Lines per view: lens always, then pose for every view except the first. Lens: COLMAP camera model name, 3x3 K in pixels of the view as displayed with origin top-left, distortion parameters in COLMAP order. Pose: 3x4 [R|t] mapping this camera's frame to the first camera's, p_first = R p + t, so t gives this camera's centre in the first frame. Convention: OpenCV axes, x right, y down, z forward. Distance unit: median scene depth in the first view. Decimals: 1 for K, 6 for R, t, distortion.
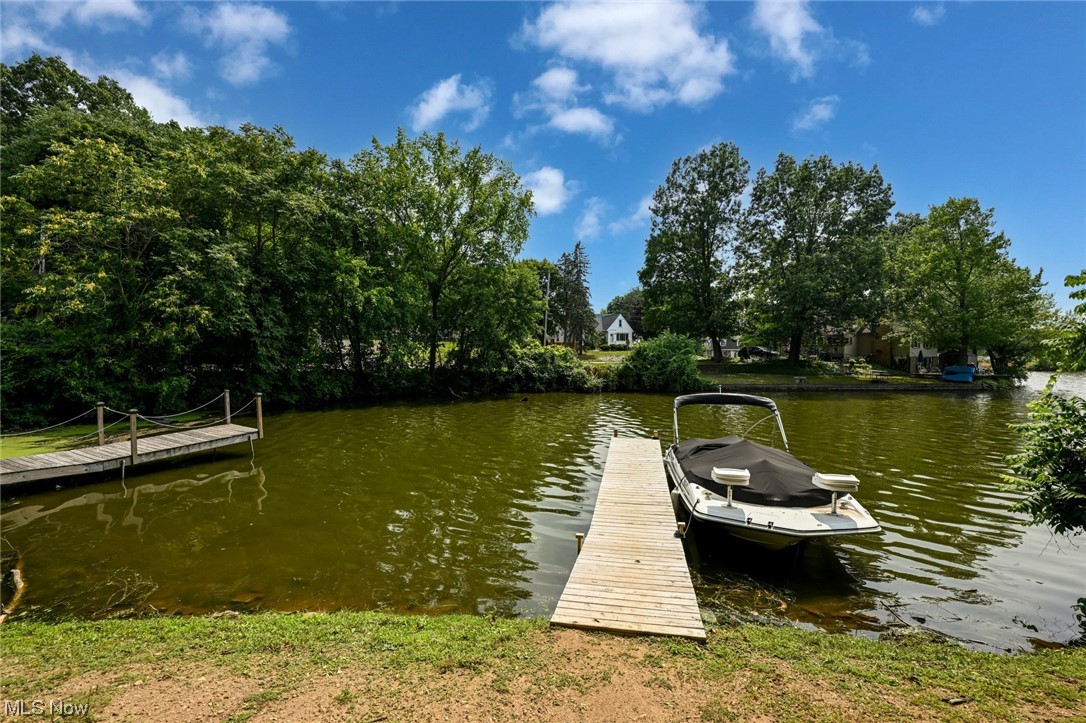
lens RADIAL K [[496.1, 0, 542.5], [0, 496.1, 359.1], [0, 0, 1]] dist [0.000151, -0.000001]
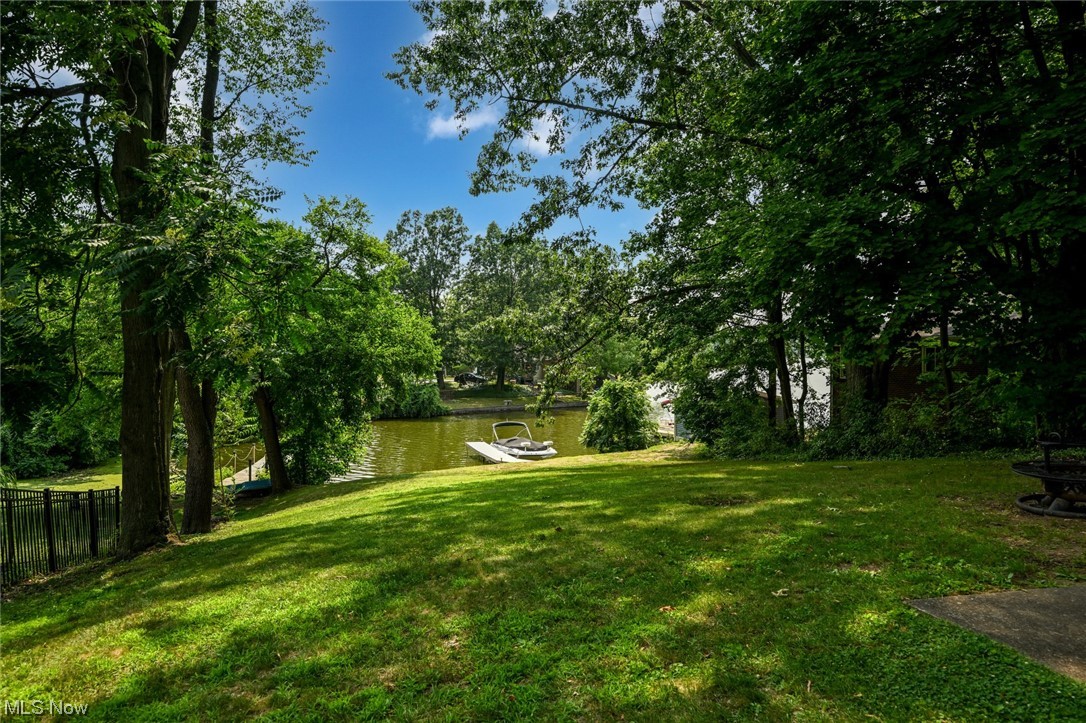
lens RADIAL K [[749.3, 0, 543.4], [0, 749.3, 360.7], [0, 0, 1]] dist [0.000674, 0.000014]
pose [[0.837950, -0.016286, 0.545504, -0.424201], [0.014276, 0.999867, 0.007921, -0.073247], [-0.545561, 0.001151, 0.838071, -0.629279]]
